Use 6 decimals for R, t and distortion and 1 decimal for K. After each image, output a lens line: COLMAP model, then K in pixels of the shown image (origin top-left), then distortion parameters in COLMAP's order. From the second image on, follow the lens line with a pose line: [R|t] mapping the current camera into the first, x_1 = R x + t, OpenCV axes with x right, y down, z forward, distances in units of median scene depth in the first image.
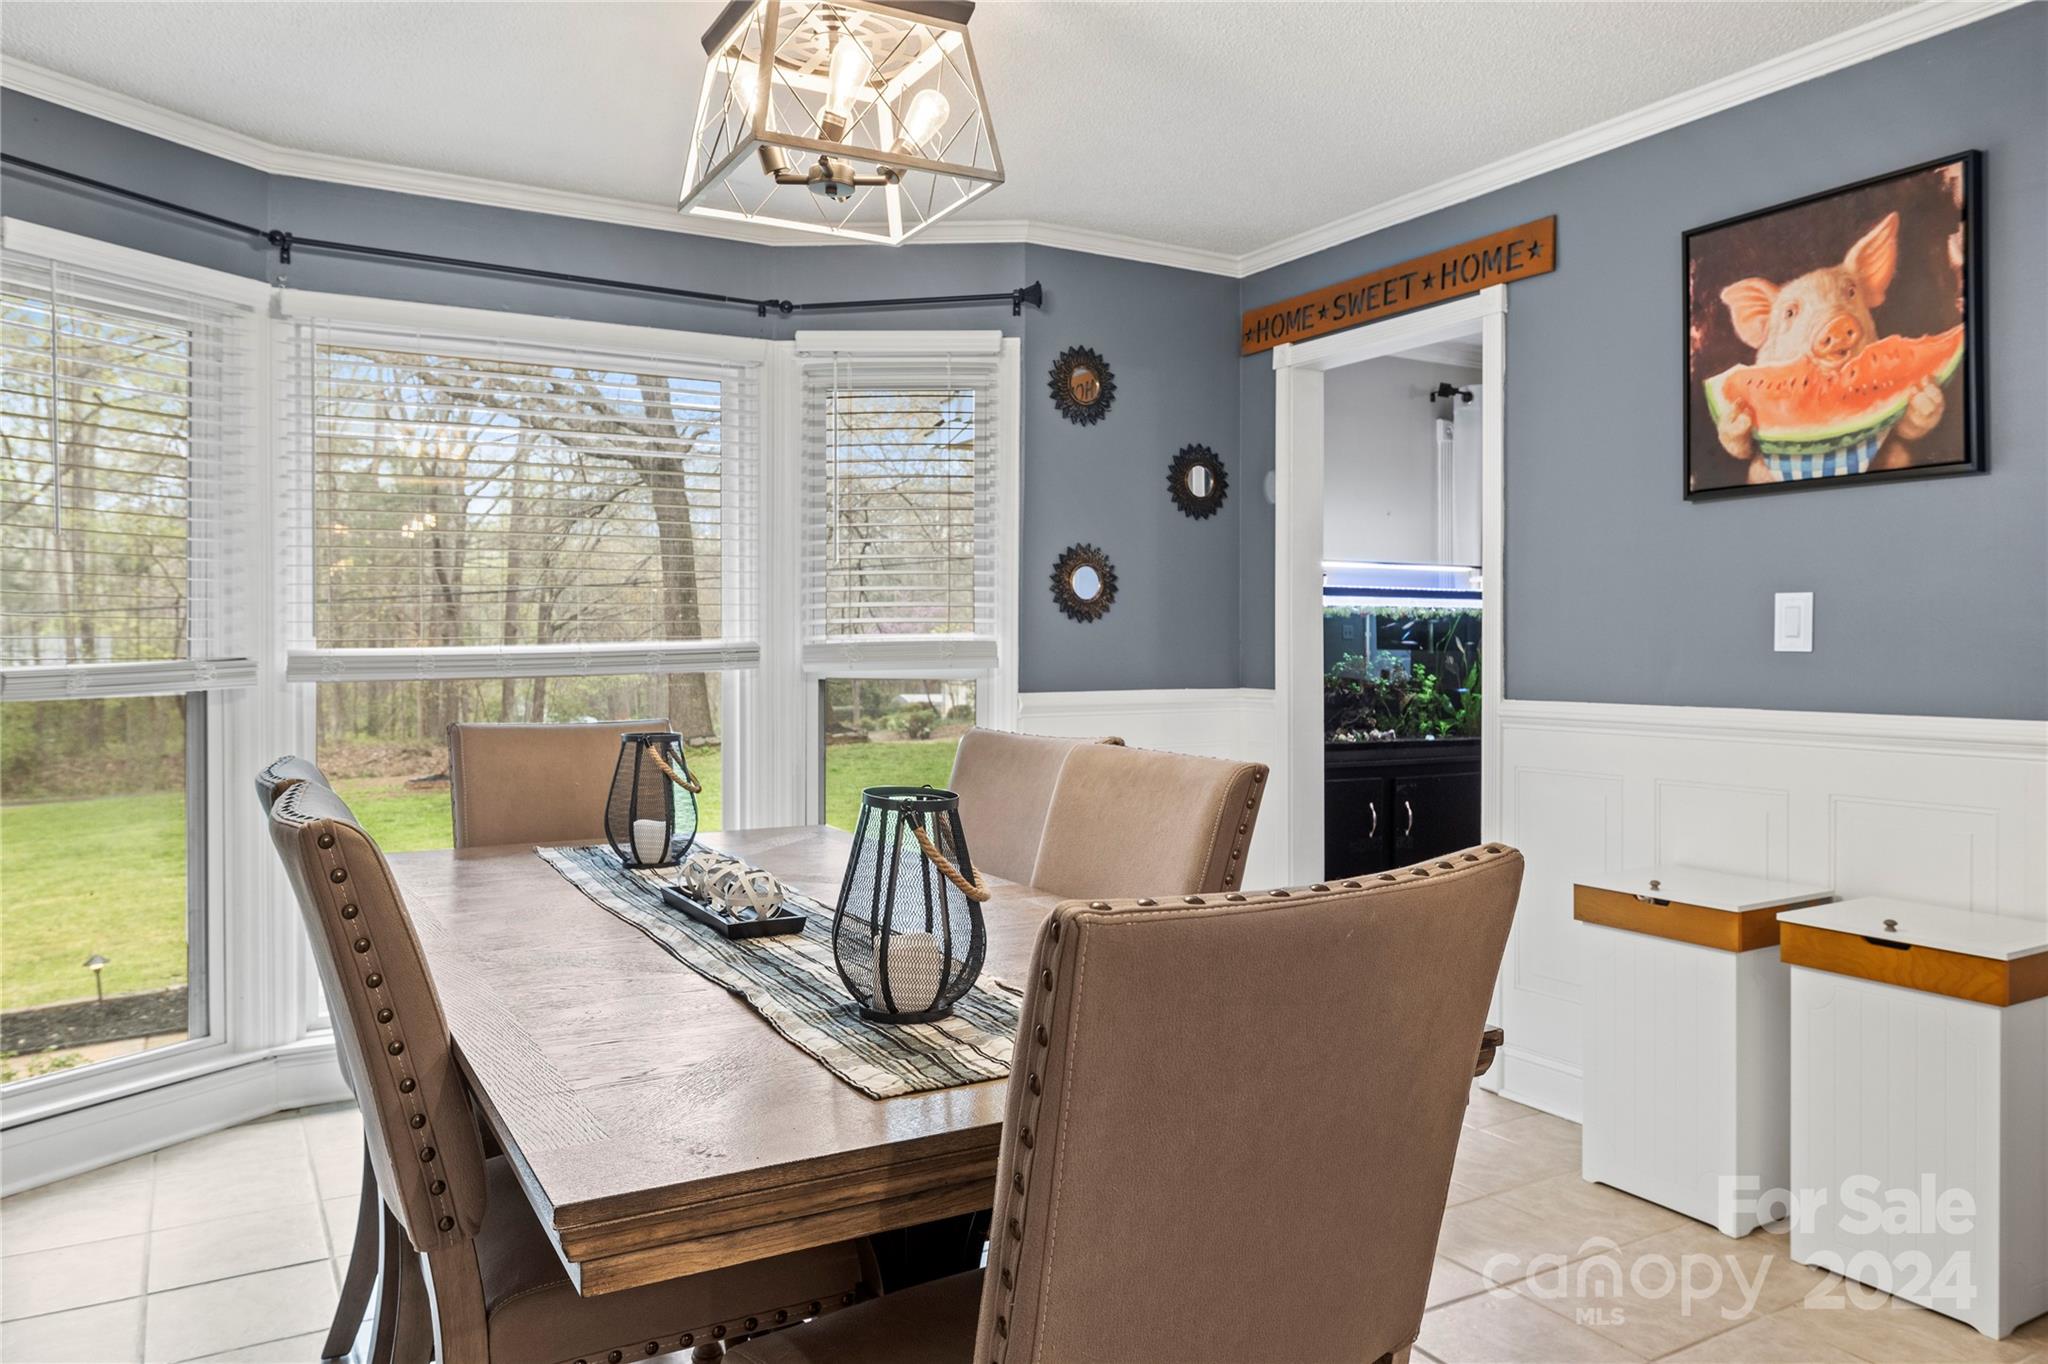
lens RADIAL K [[1431.9, 0, 1024.0], [0, 1431.9, 682.0], [0, 0, 1]] dist [-0.003261, -0.001044]
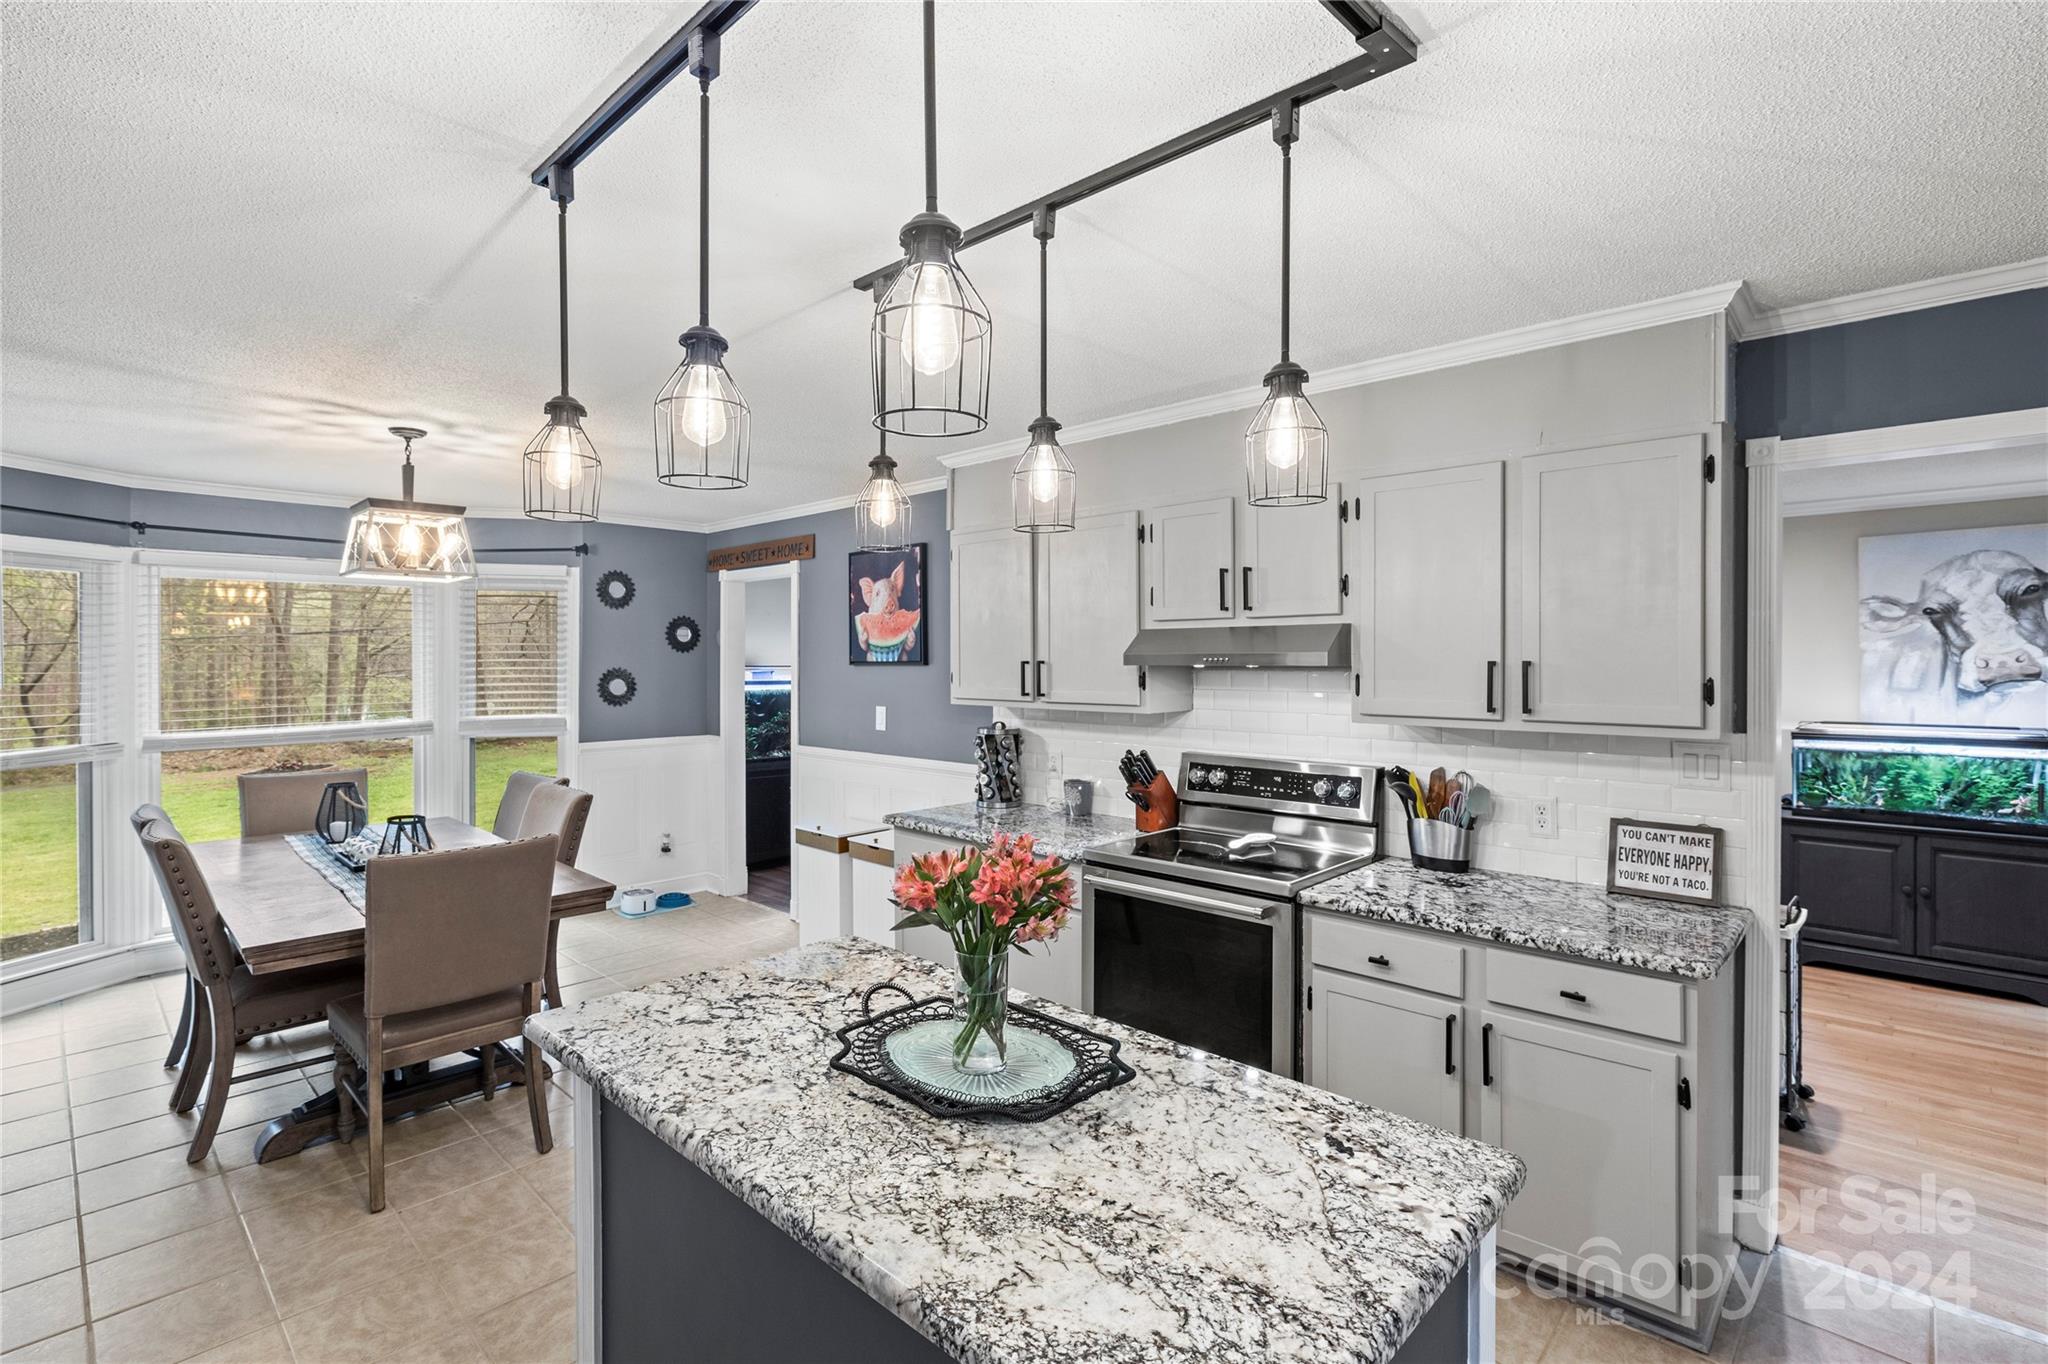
lens RADIAL K [[951.5, 0, 1019.2], [0, 951.5, 672.5], [0, 0, 1]] dist [-0.000194, 0.000159]
pose [[0.962238, -0.005300, 0.272156, 0.279469], [0.008397, 0.999913, -0.010214, -0.088910], [-0.272079, 0.012114, 0.962199, -0.569416]]
